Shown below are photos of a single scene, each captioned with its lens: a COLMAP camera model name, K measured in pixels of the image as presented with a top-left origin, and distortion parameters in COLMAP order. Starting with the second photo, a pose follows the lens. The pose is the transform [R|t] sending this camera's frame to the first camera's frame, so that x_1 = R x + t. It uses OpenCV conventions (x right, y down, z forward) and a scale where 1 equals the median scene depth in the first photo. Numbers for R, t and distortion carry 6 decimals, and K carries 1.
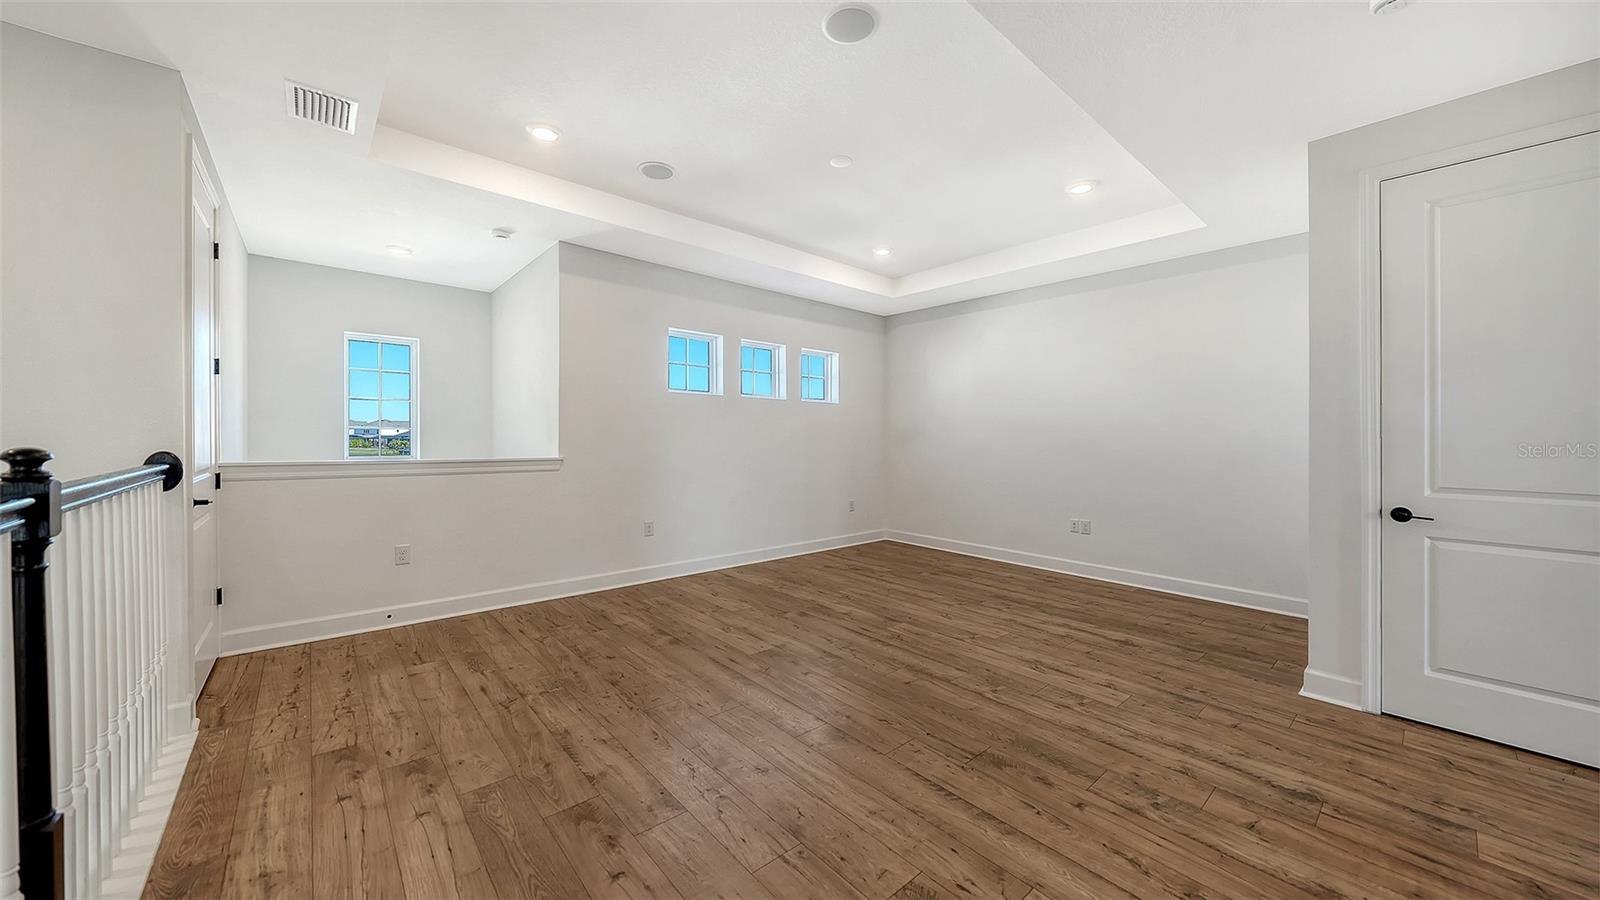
lens RADIAL K [[559.7, 0, 795.3], [0, 559.7, 443.2], [0, 0, 1]] dist [-0.005903, 0.000278]
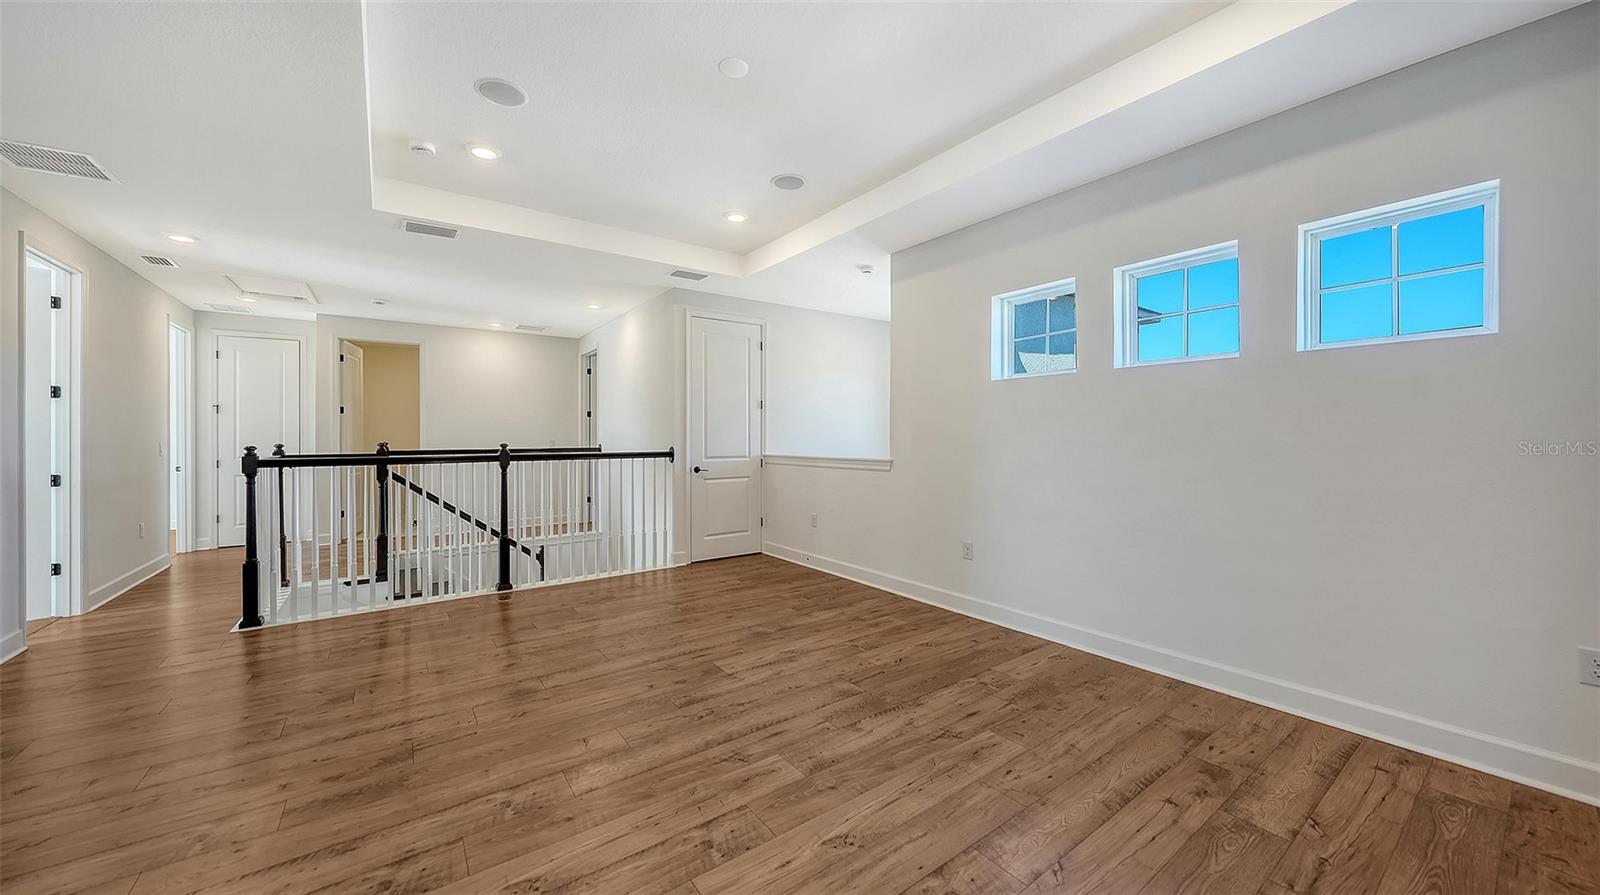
lens RADIAL K [[559.7, 0, 788.4], [0, 559.7, 446.7], [0, 0, 1]] dist [-0.005903, 0.000278]
pose [[-0.093070, 0.010380, -0.995605, 0.796080], [-0.009730, 0.999888, 0.011335, -0.009051], [0.995612, 0.010742, -0.092958, 1.110980]]
